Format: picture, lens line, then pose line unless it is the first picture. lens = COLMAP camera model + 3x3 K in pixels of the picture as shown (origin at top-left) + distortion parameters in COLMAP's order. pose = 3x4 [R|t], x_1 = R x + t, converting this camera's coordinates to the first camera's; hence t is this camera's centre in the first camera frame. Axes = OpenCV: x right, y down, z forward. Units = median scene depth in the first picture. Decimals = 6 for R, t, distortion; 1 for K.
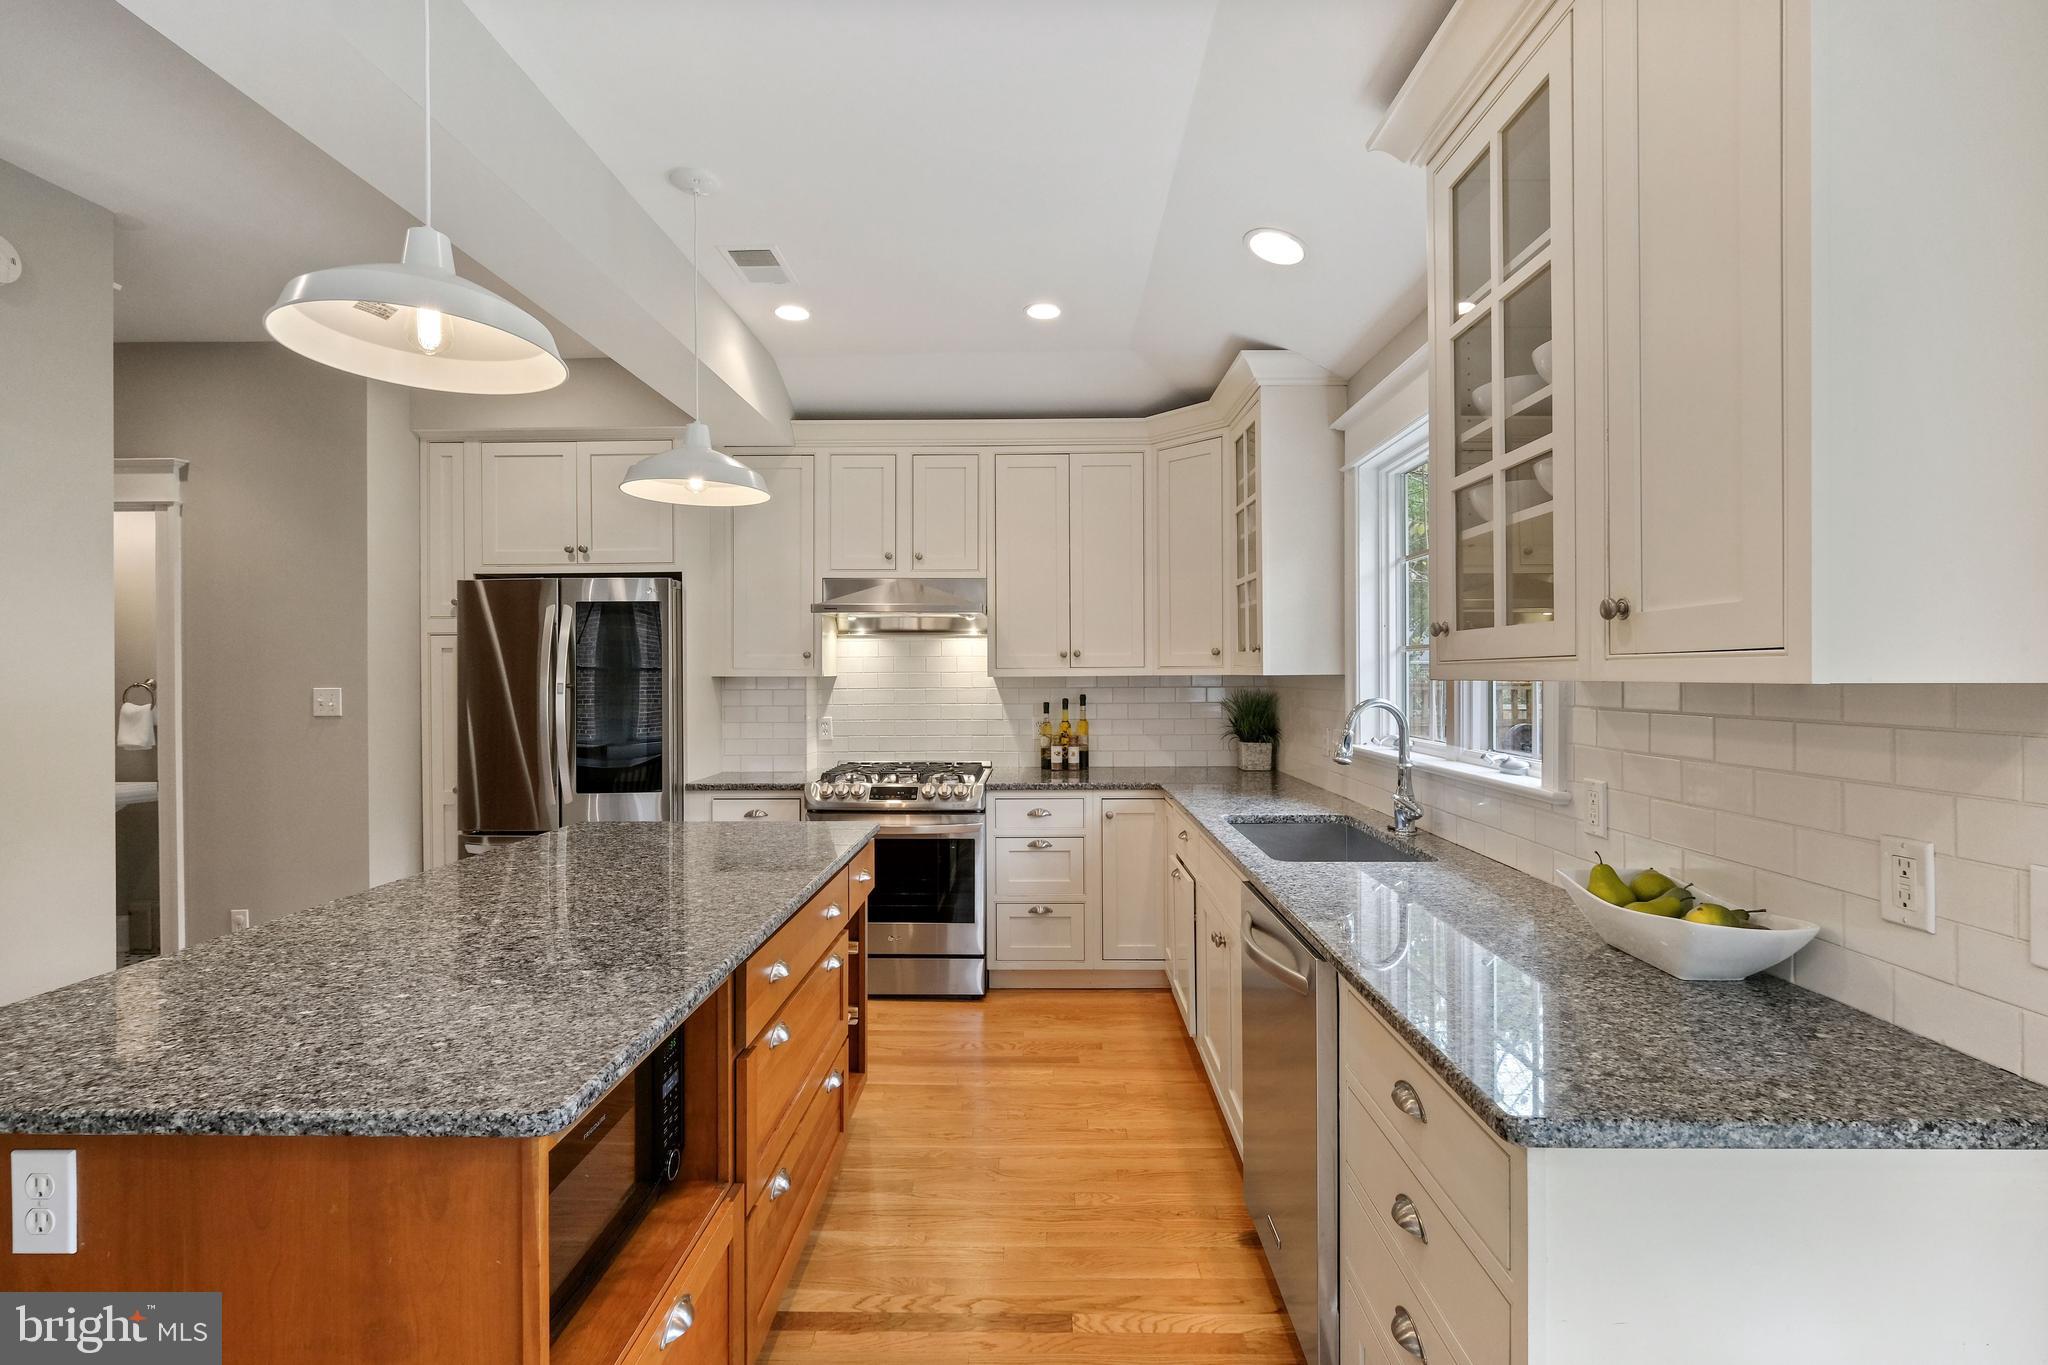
lens RADIAL K [[895.5, 0, 1029.2], [0, 895.5, 676.4], [0, 0, 1]] dist [-0.001043, -0.001163]
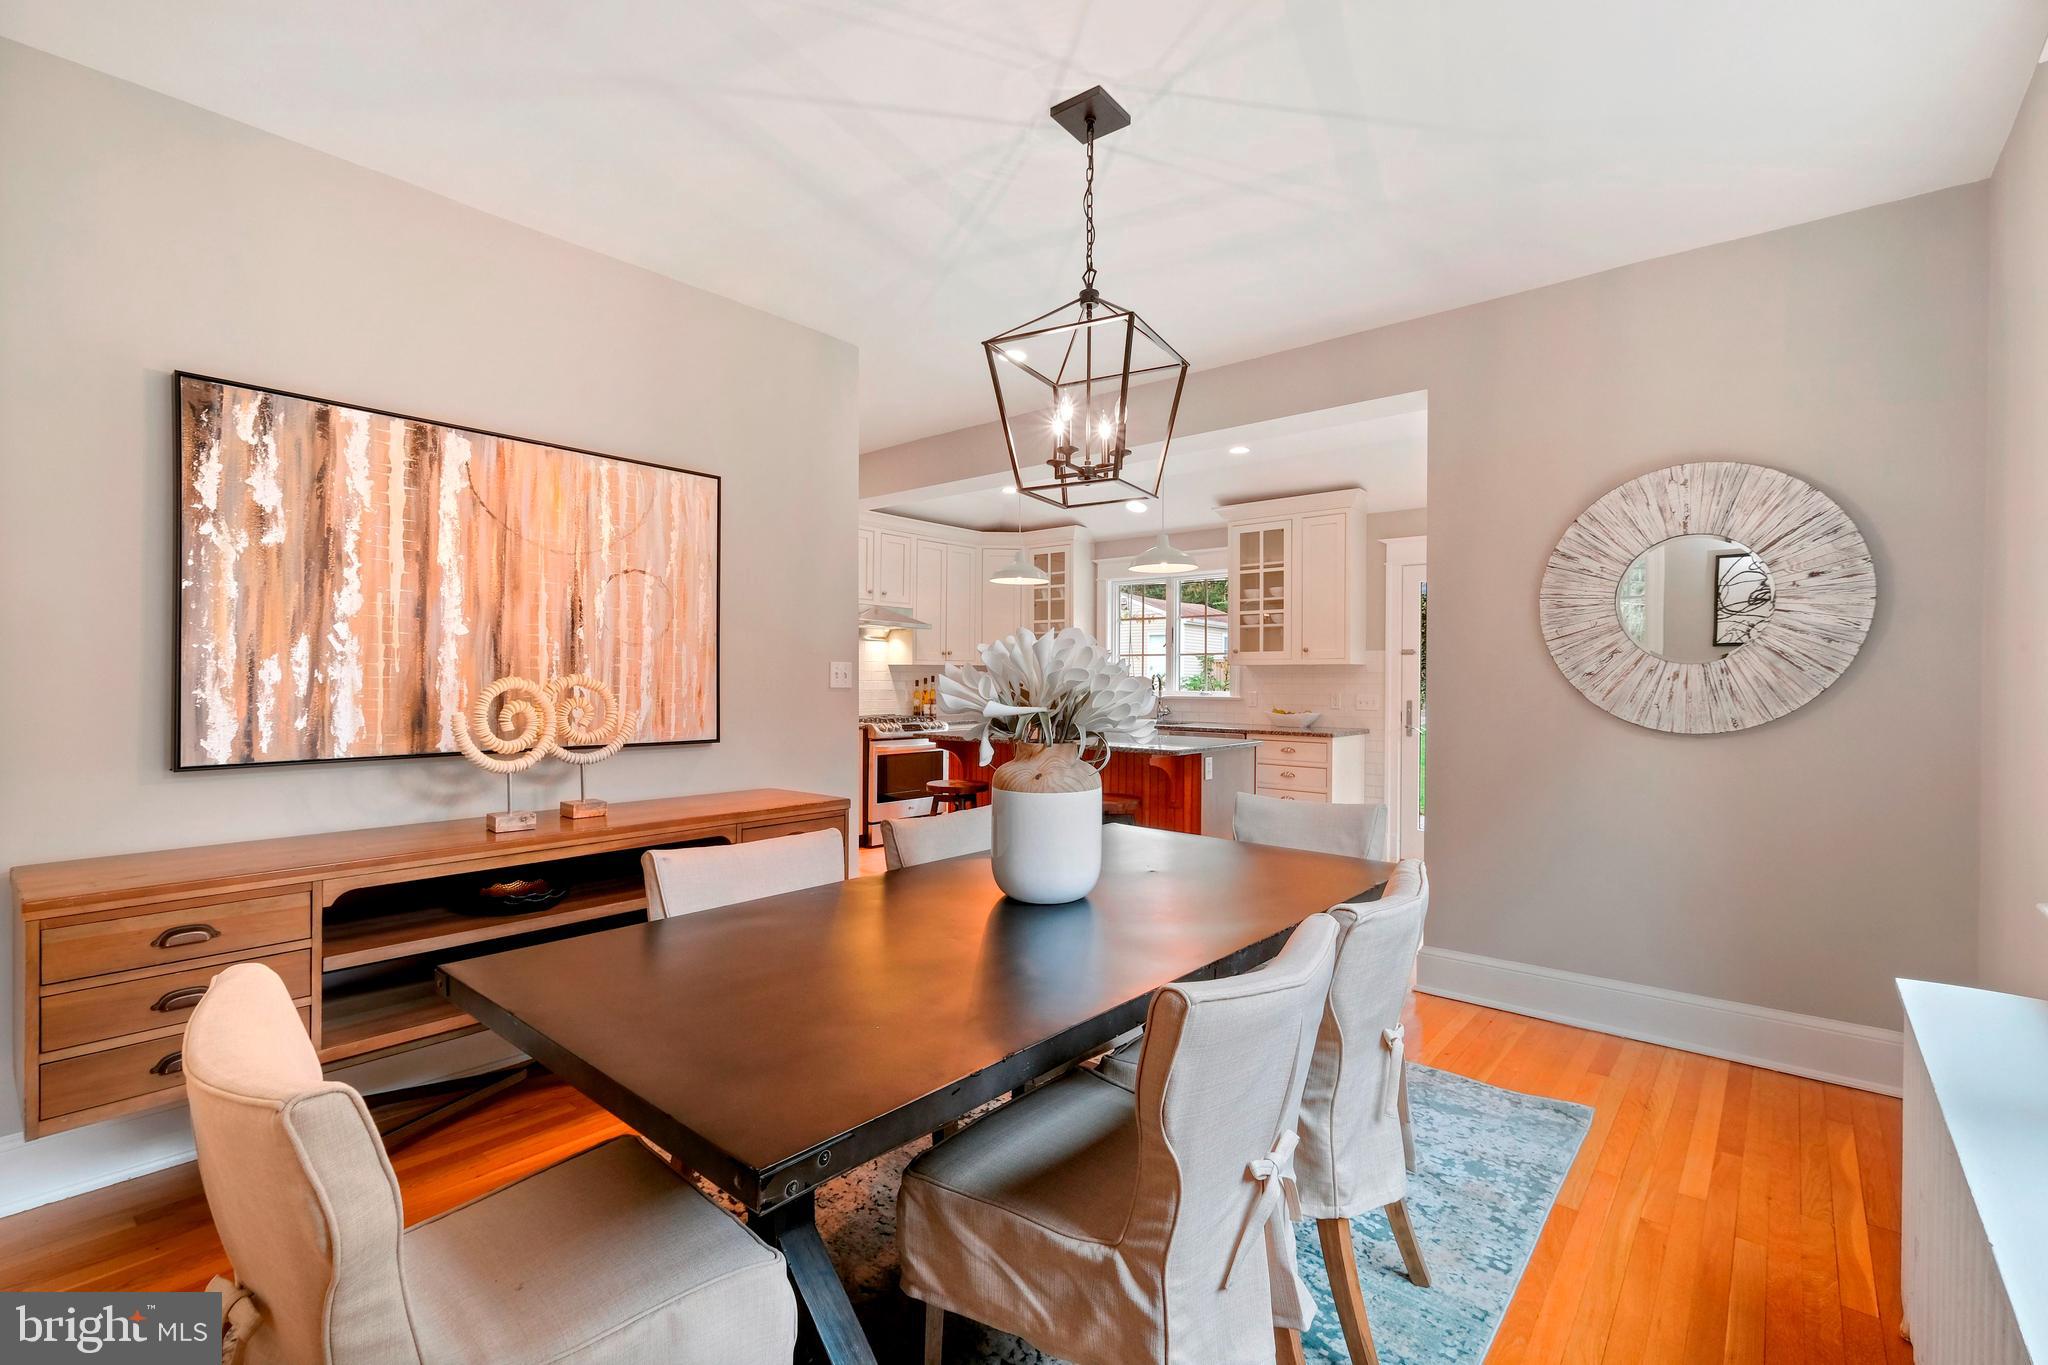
lens RADIAL K [[895.5, 0, 1026.8], [0, 895.5, 682.8], [0, 0, 1]] dist [-0.001043, -0.001163]
pose [[0.640172, 0.000356, 0.768231, -1.320893], [-0.003648, 0.999990, 0.002576, 0.032387], [-0.768223, -0.004451, 0.640167, -0.317939]]
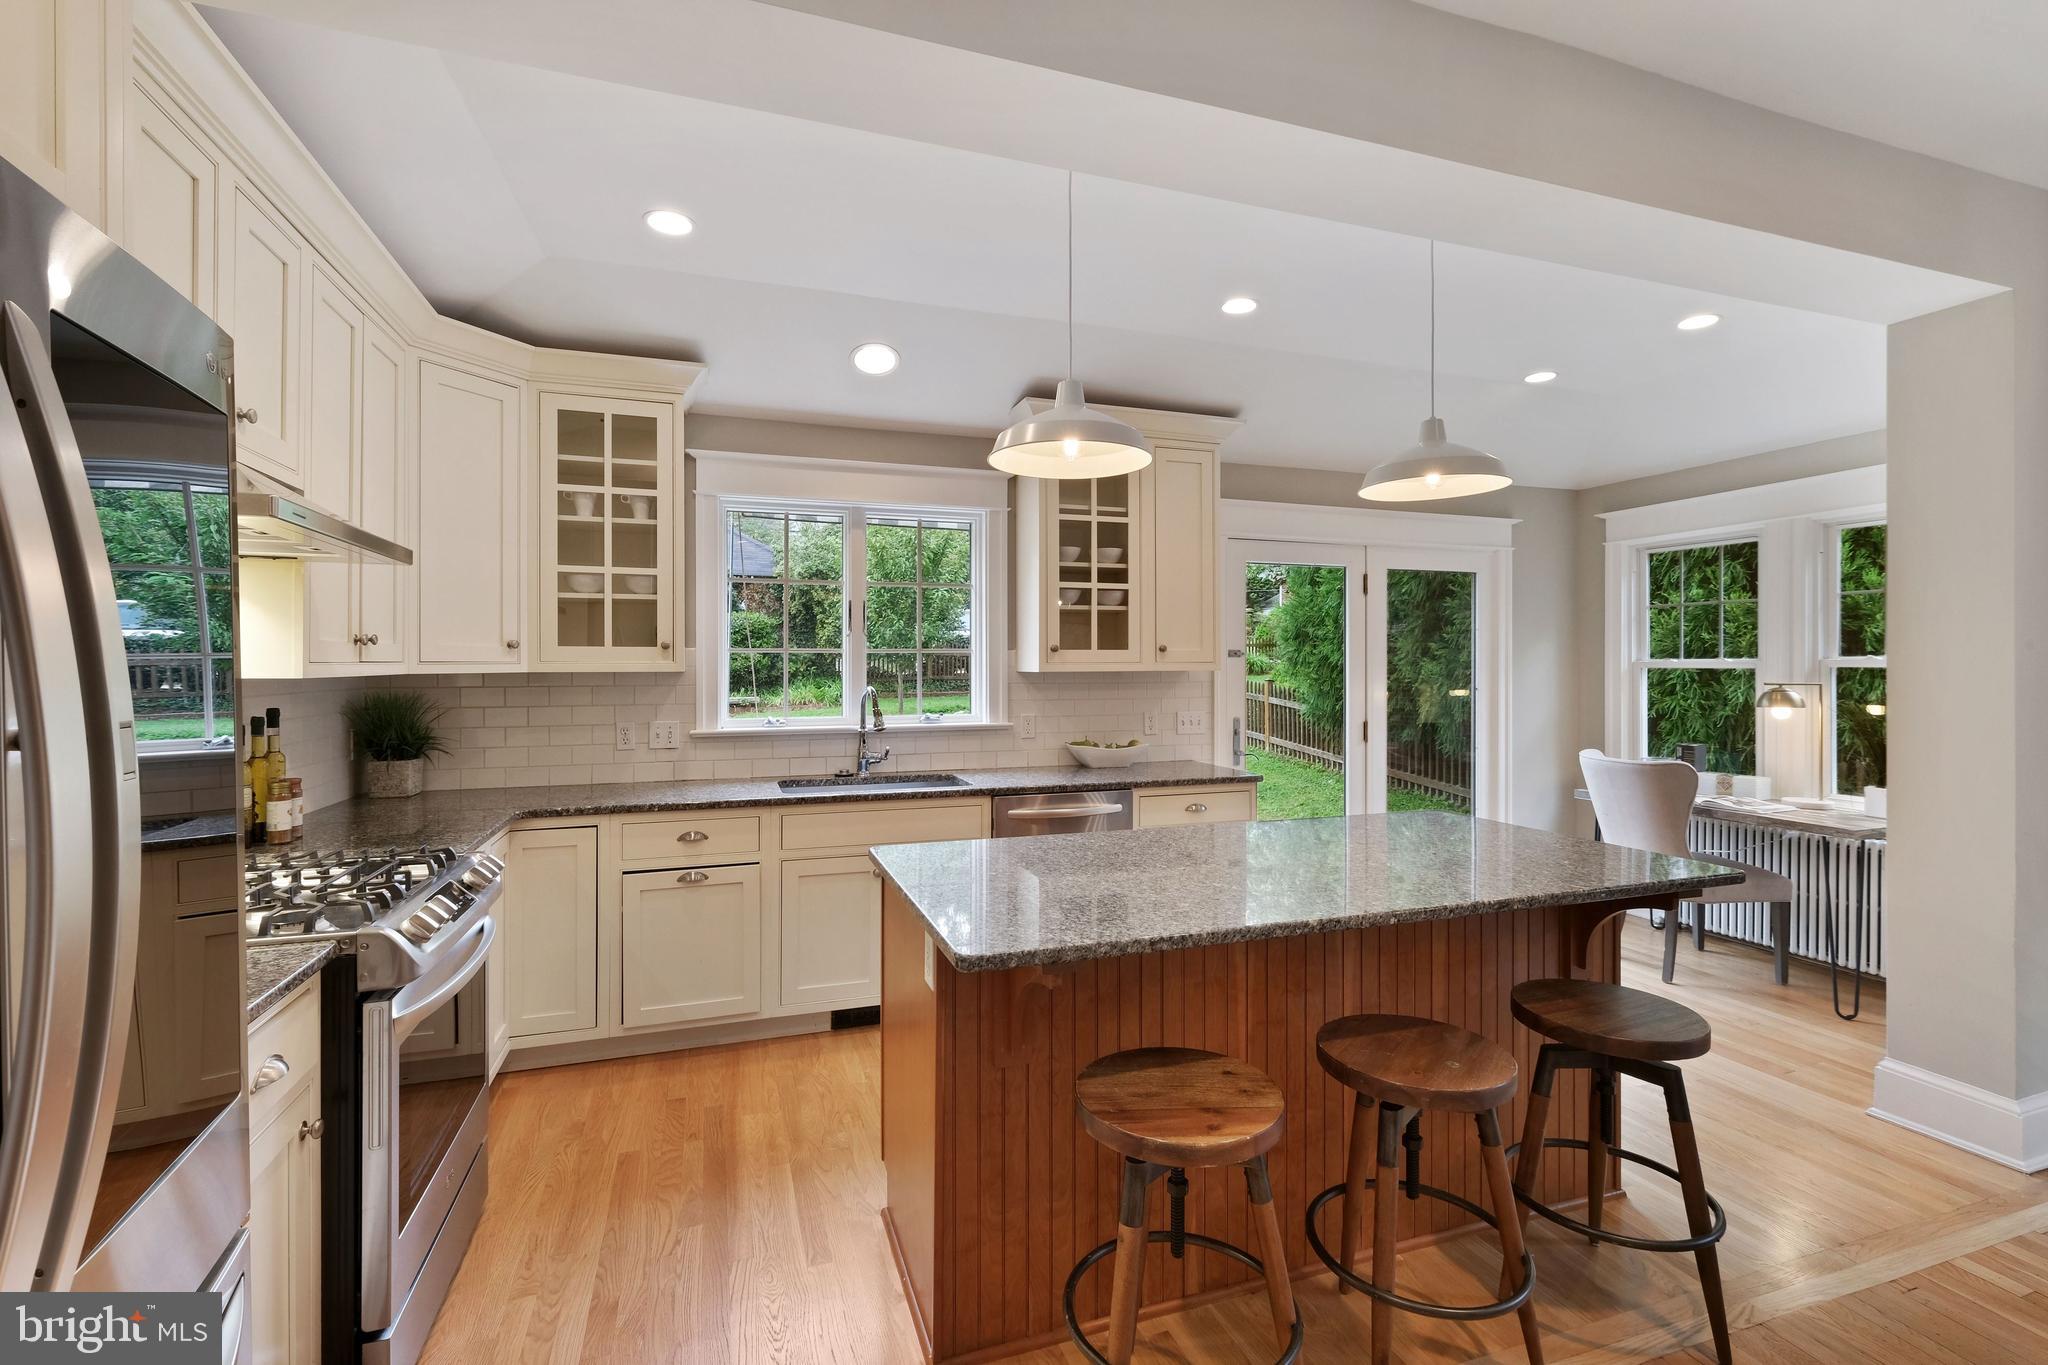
lens RADIAL K [[895.5, 0, 997.5], [0, 895.5, 678.2], [0, 0, 1]] dist [-0.001043, -0.001163]
pose [[-0.318183, -0.005943, 0.948011, -0.707321], [0.007266, 0.999936, 0.008707, -0.000277], [-0.948001, 0.009659, -0.318119, 0.824156]]
